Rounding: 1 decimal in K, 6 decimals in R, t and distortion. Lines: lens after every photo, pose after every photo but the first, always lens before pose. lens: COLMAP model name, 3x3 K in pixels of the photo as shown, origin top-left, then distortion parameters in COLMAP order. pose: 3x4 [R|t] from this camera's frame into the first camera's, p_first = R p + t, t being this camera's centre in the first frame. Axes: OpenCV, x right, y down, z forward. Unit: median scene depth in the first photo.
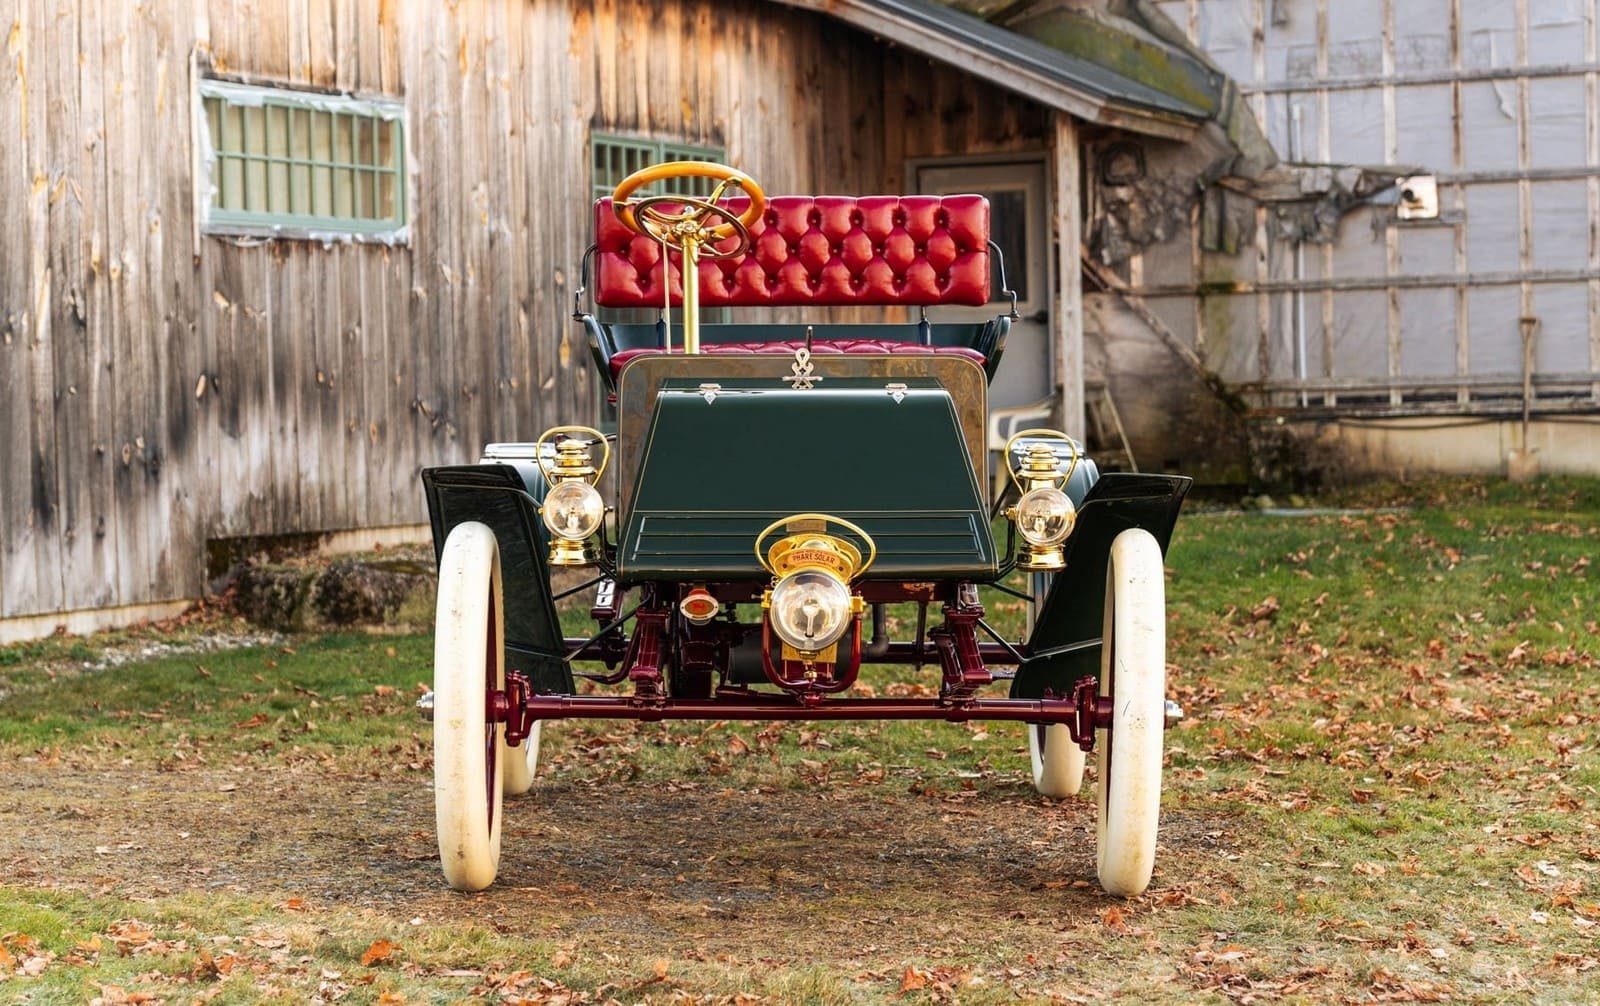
lens RADIAL K [[3345.1, 0, 800.0], [0, 3345.1, 503.0], [0, 0, 1]] dist [-0.044995, 0.046102]
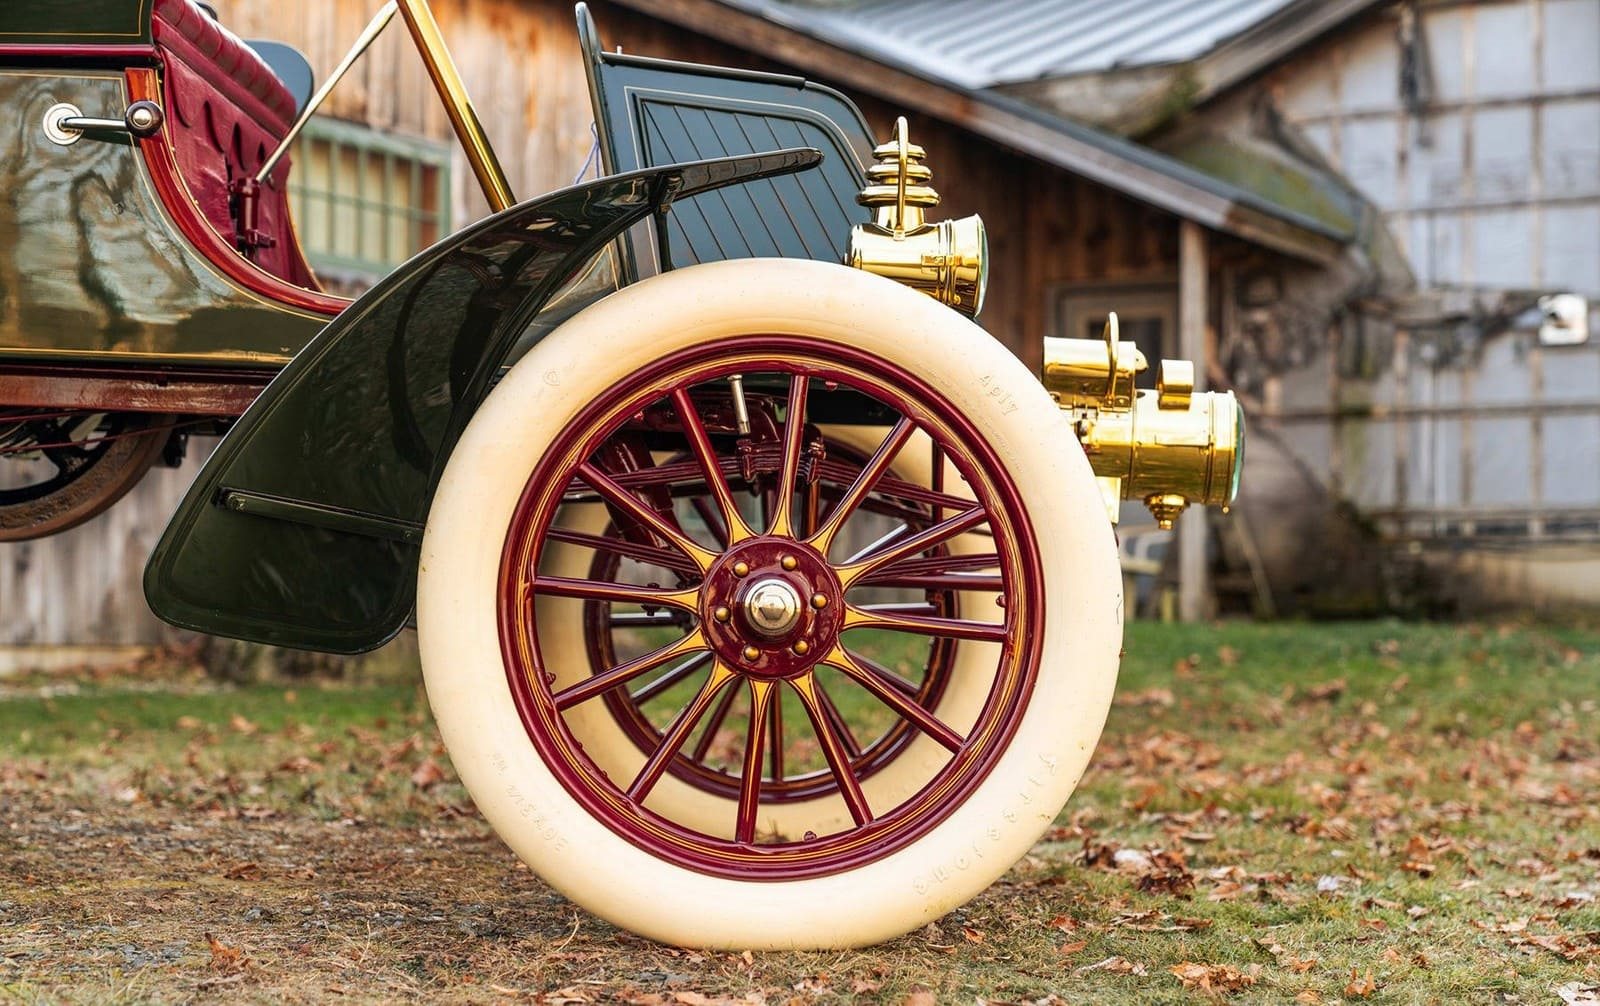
lens RADIAL K [[2657.2, 0, 795.0], [0, 2657.2, 555.2], [0, 0, 1]] dist [0.002322, -0.031578]
pose [[0.992798, 0.029678, -0.116065, 0.054141], [-0.035873, 0.998020, -0.051659, 0.024472], [0.114302, 0.055451, 0.991897, 0.209215]]
